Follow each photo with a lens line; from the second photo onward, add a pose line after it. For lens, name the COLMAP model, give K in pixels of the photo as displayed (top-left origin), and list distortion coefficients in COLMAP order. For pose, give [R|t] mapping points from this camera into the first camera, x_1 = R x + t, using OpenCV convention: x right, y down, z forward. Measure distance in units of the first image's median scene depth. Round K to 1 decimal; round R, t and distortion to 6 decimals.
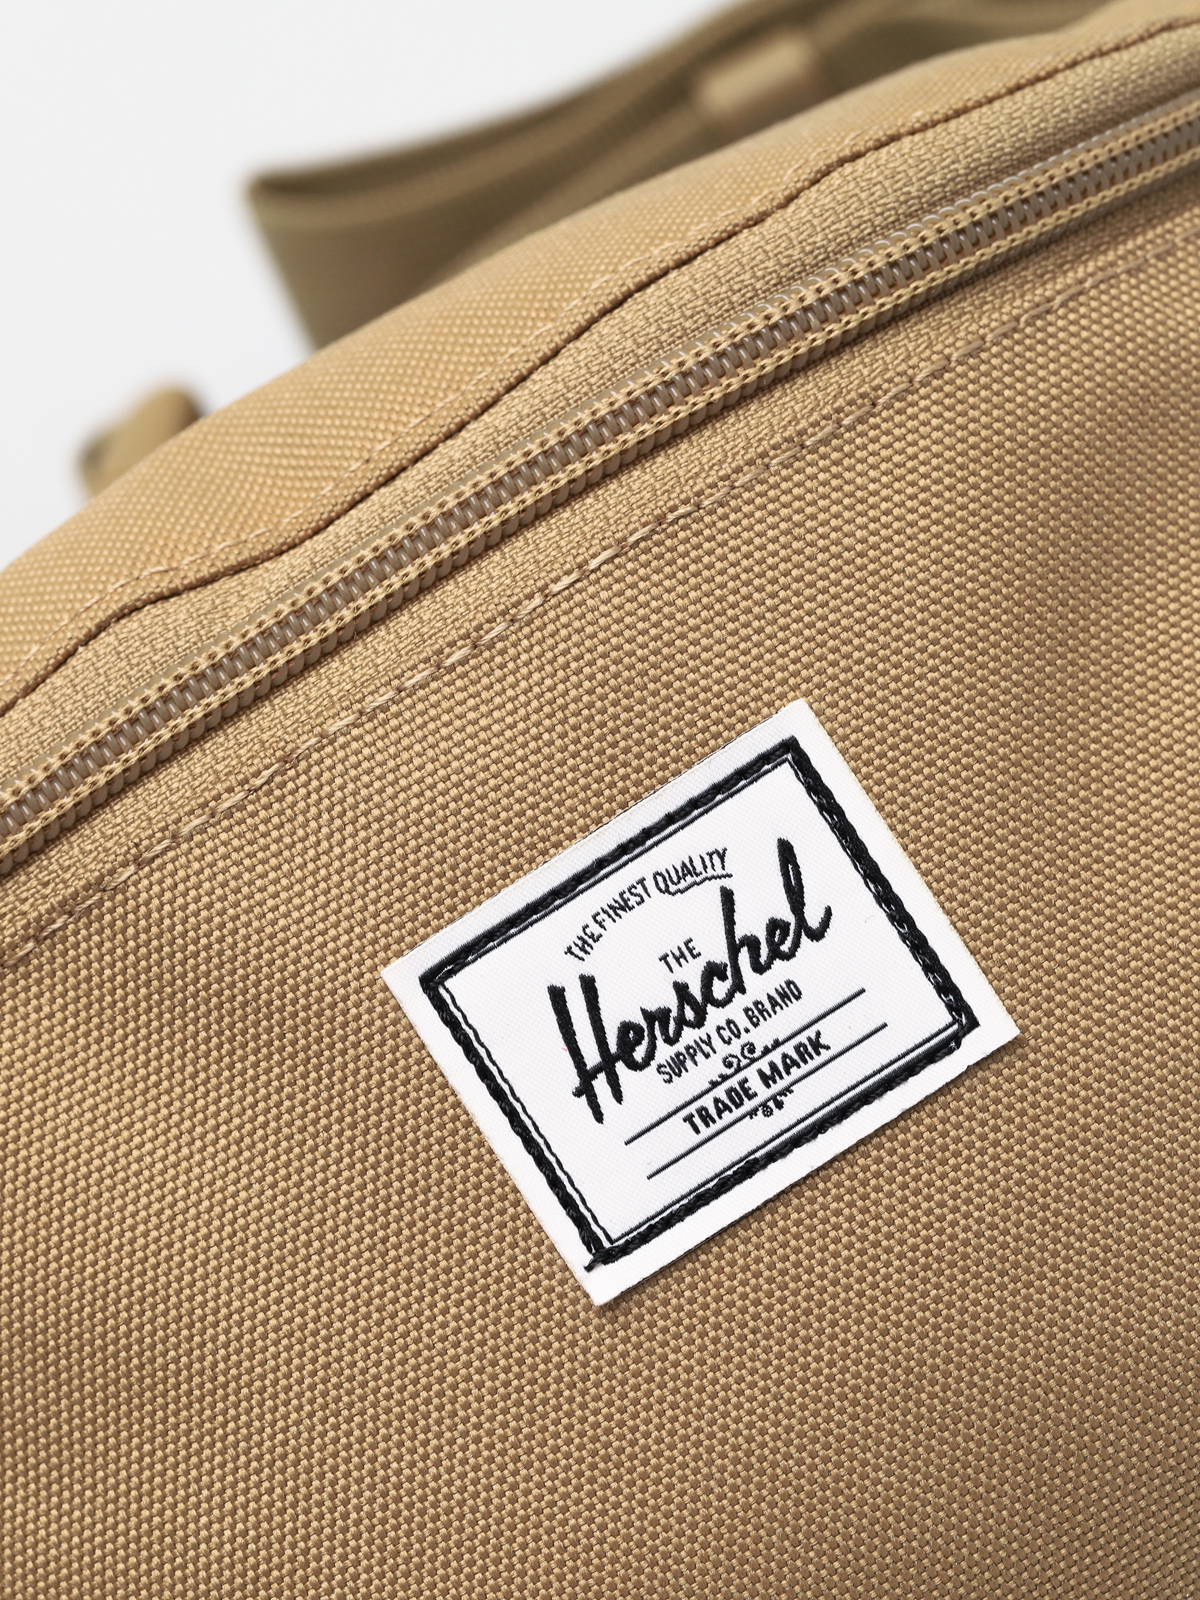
lens RADIAL K [[4525.2, 0, 600.0], [0, 4525.2, 800.7], [0, 0, 1]] dist [-0.115869, 0.000000]
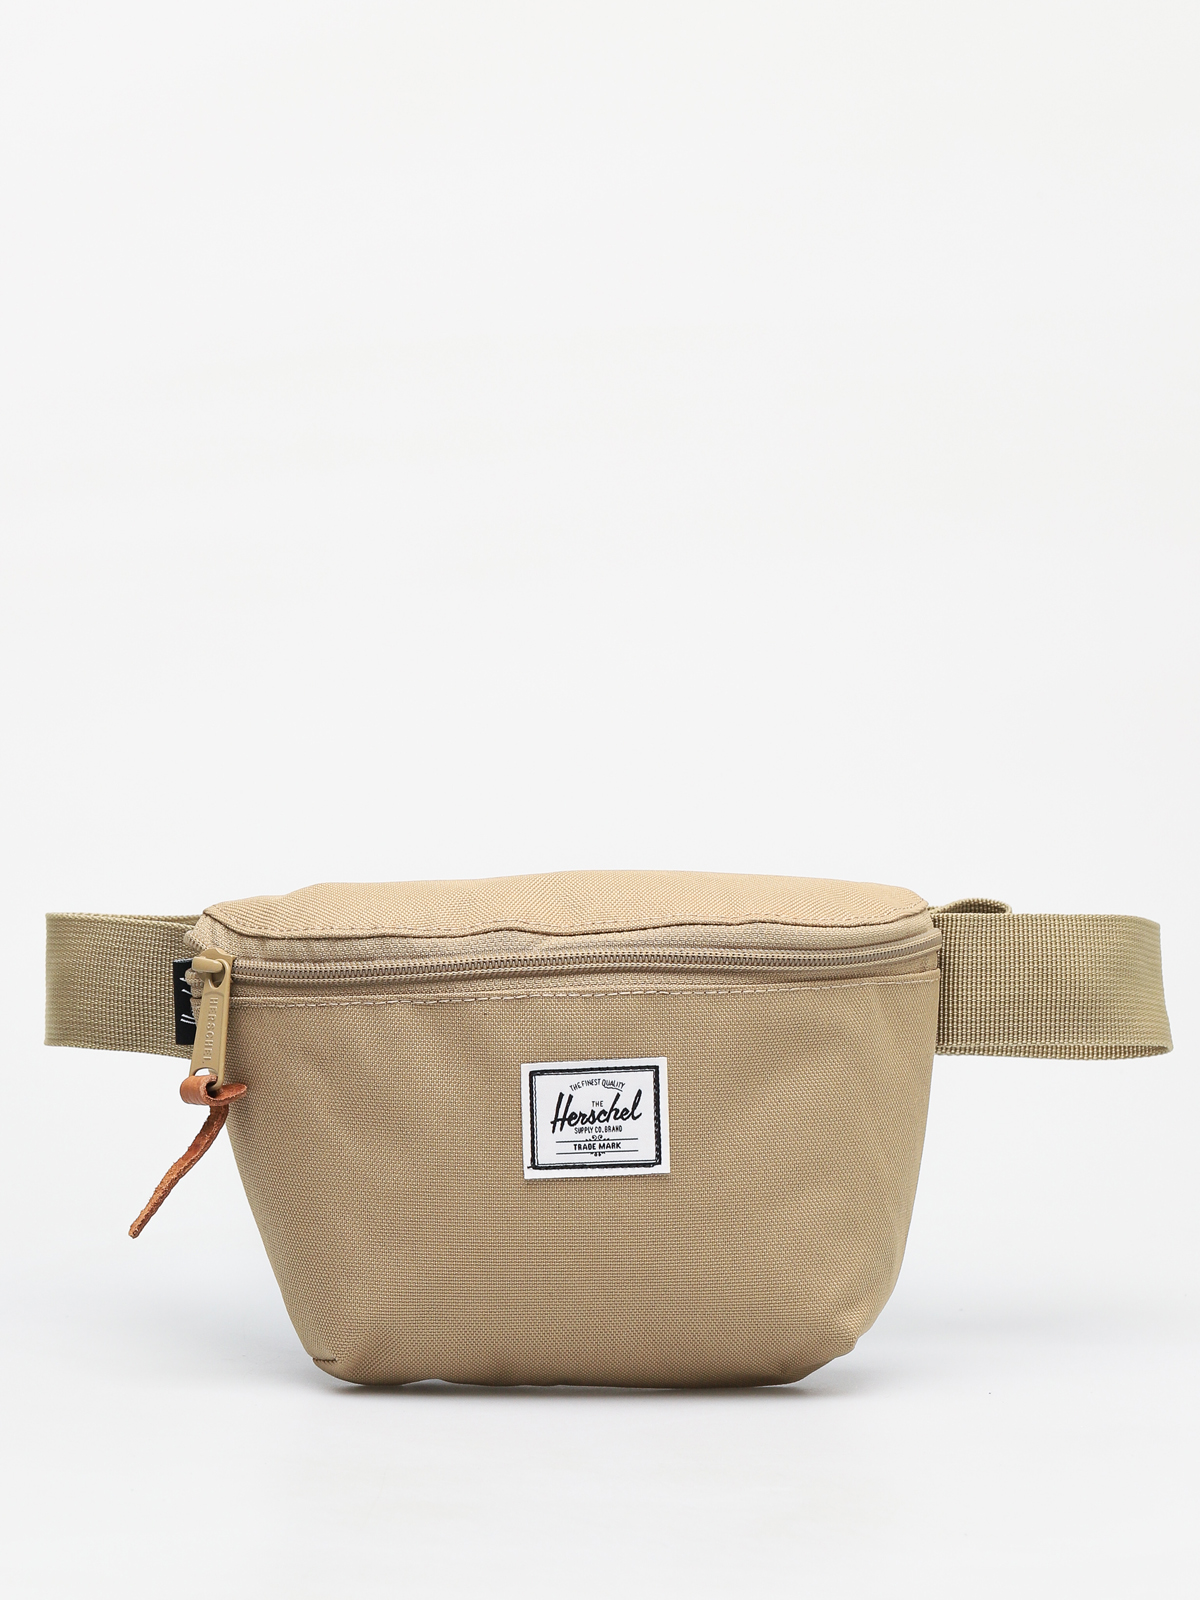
lens RADIAL K [[4525.2, 0, 600.1], [0, 4525.2, 800.6], [0, 0, 1]] dist [-0.115869, 0.000000]
pose [[0.853011, 0.514946, 0.084871, -0.392480], [-0.521328, 0.848307, 0.092694, -0.482692], [-0.024264, -0.123315, 0.992071, -2.393712]]
